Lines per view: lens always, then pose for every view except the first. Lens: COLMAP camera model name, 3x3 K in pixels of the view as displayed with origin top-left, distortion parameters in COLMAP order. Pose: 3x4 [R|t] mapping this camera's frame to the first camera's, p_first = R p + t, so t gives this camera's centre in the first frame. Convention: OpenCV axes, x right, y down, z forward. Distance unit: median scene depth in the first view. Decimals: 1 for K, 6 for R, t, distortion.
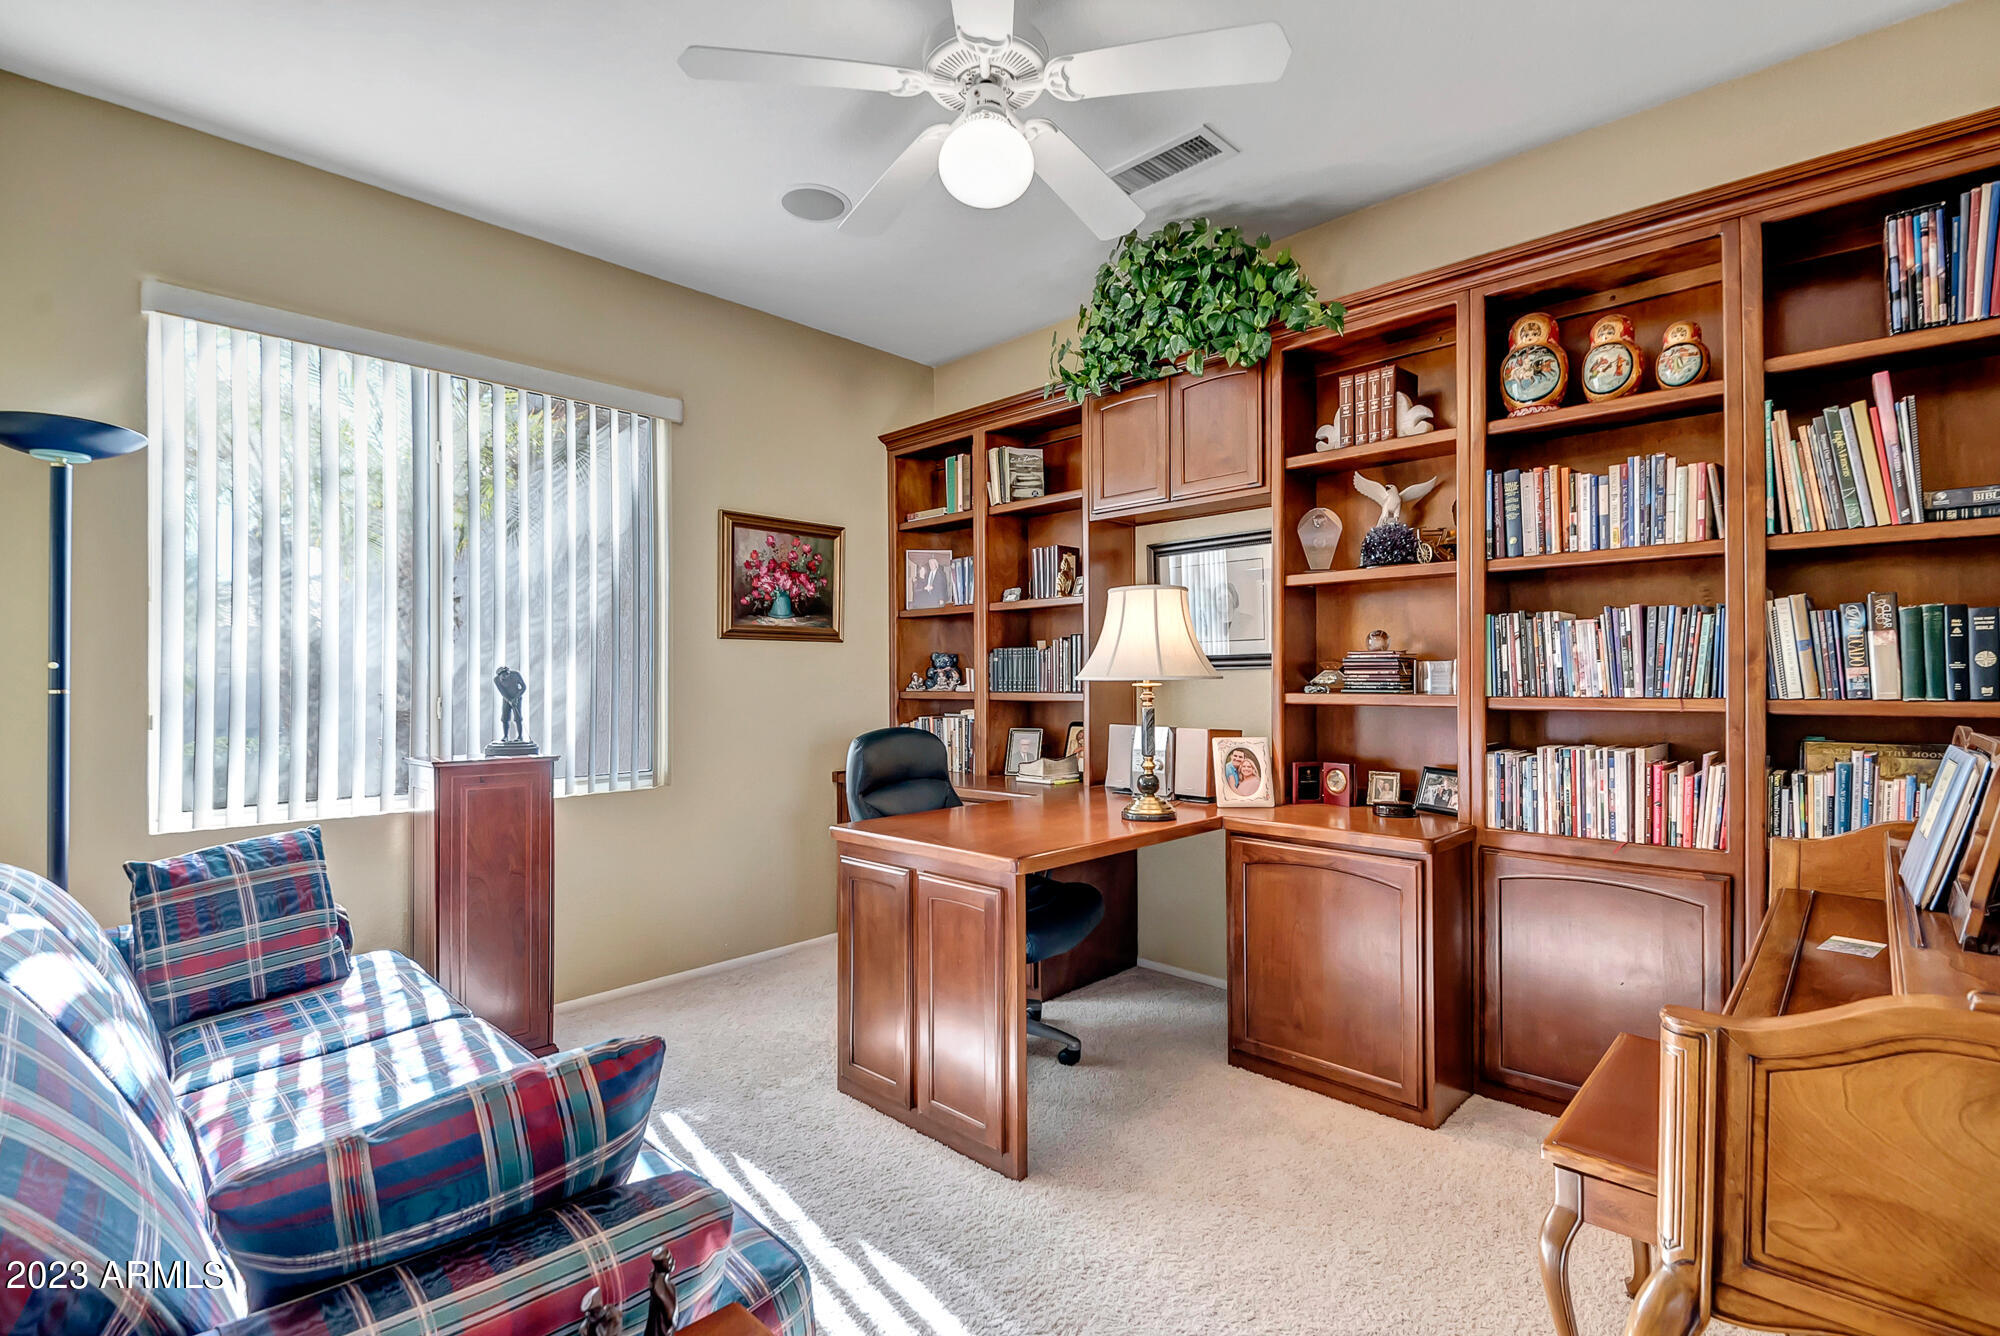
lens RADIAL K [[923.6, 0, 1001.7], [0, 923.6, 673.7], [0, 0, 1]] dist [-0.002368, -0.000345]
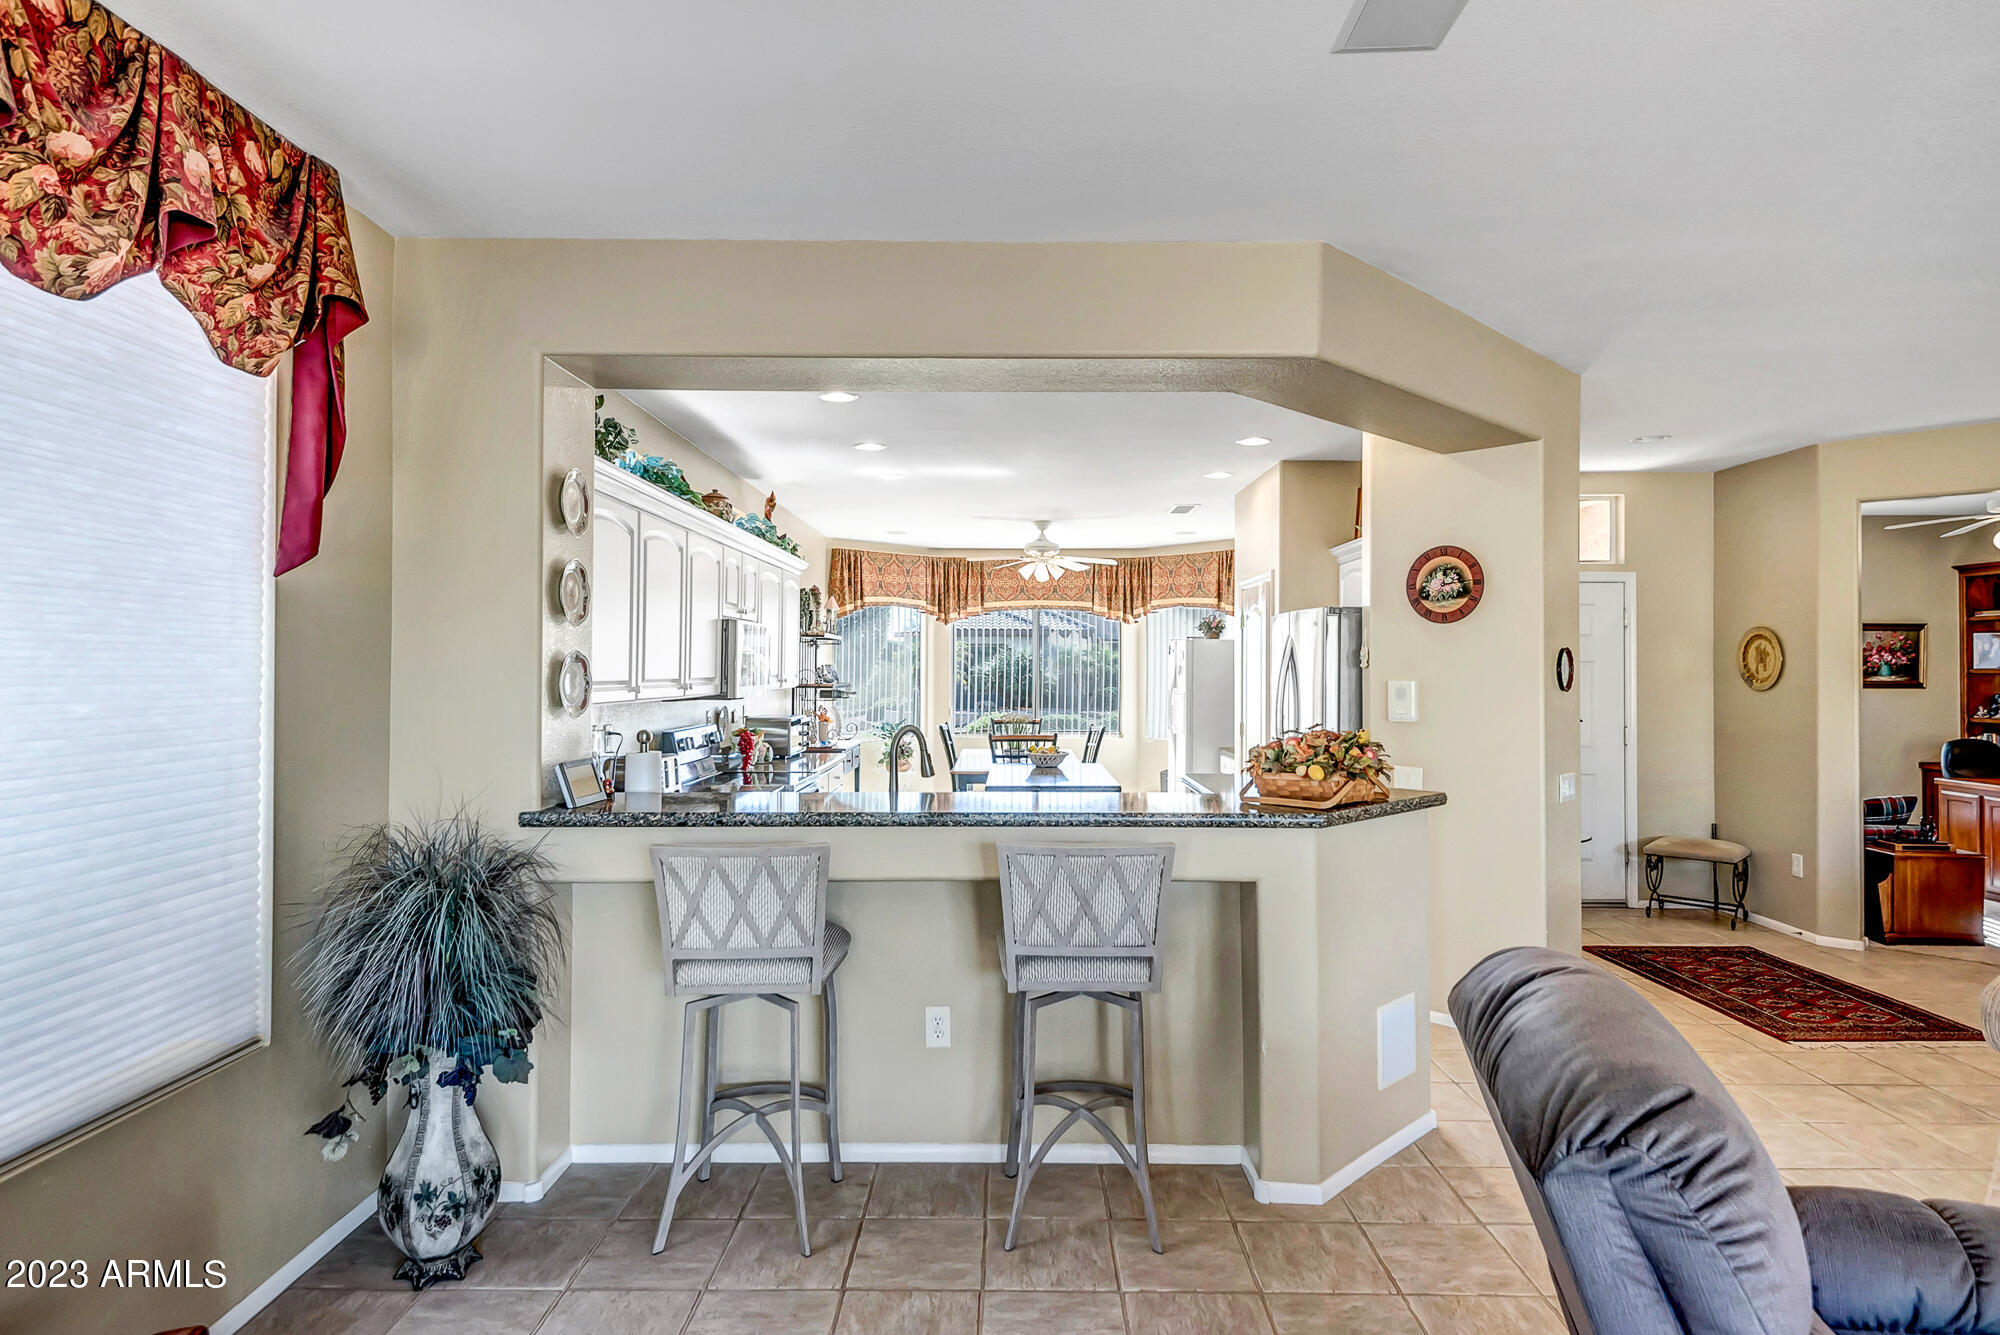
lens RADIAL K [[1116.4, 0, 1001.0], [0, 1116.4, 655.1], [0, 0, 1]] dist [0.006881, -0.000143]
pose [[0.692399, 0.000174, -0.721514, 0.155475], [-0.000247, 1.000000, 0.000003, -0.101862], [0.721514, 0.000176, 0.692399, -1.824785]]
